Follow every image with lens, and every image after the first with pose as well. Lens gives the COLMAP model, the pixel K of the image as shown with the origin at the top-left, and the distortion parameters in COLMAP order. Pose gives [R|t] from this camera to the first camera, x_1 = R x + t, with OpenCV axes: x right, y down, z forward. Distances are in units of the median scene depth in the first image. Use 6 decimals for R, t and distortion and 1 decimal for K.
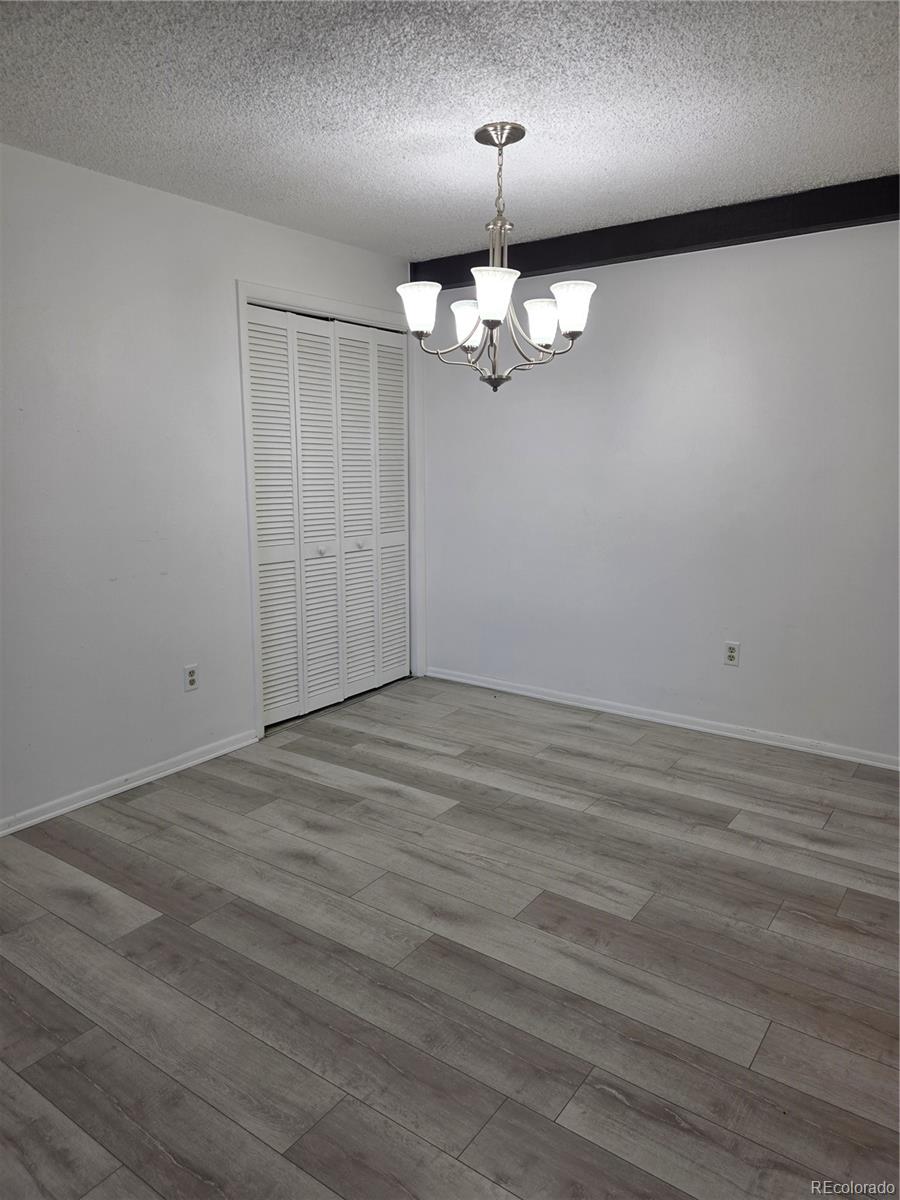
lens RADIAL K [[805.2, 0, 449.6], [0, 805.2, 598.1], [0, 0, 1]] dist [0.047777, -0.035541]
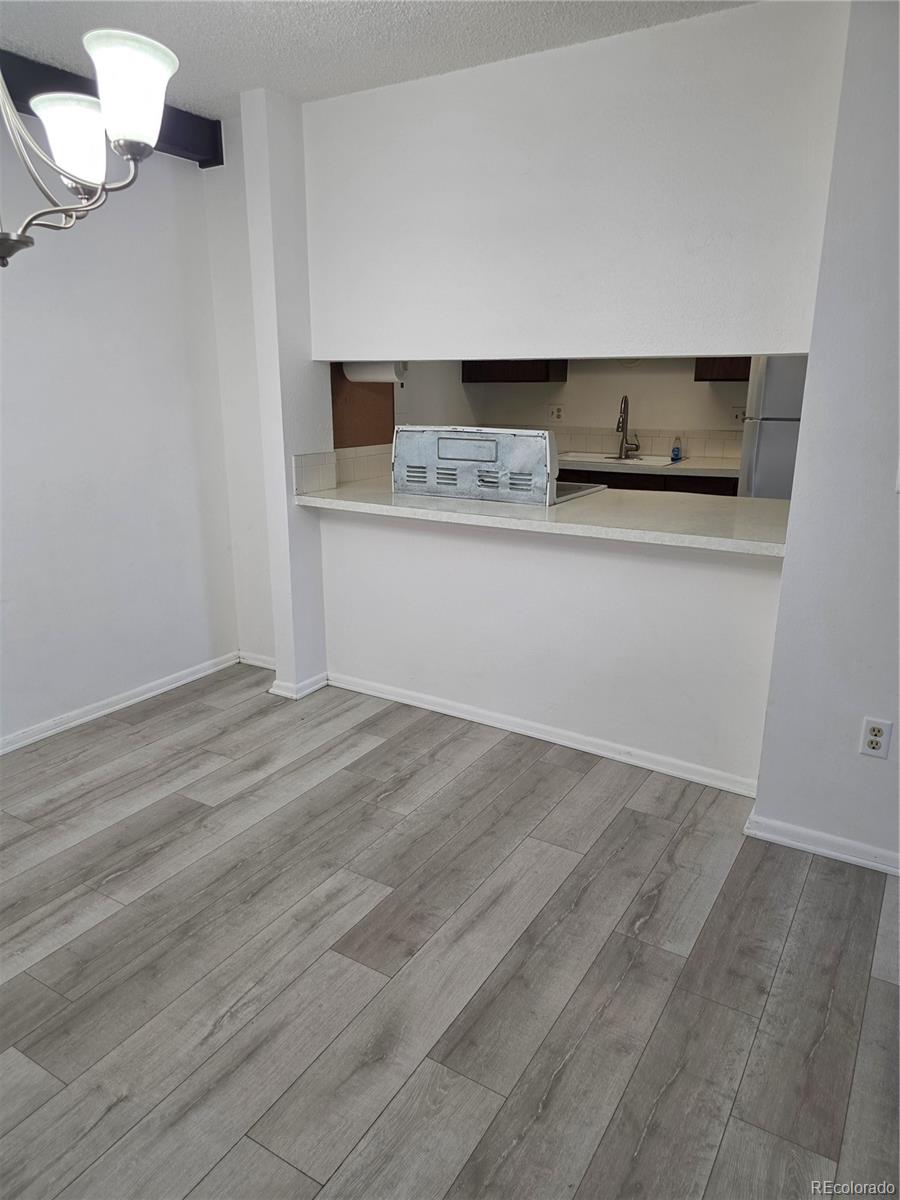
lens RADIAL K [[805.2, 0, 446.7], [0, 805.2, 600.8], [0, 0, 1]] dist [0.047777, -0.035541]
pose [[-0.063435, -0.267251, 0.961537, -0.590419], [0.176230, 0.945337, 0.274375, -0.167951], [-0.982303, 0.186857, -0.012870, 0.871937]]
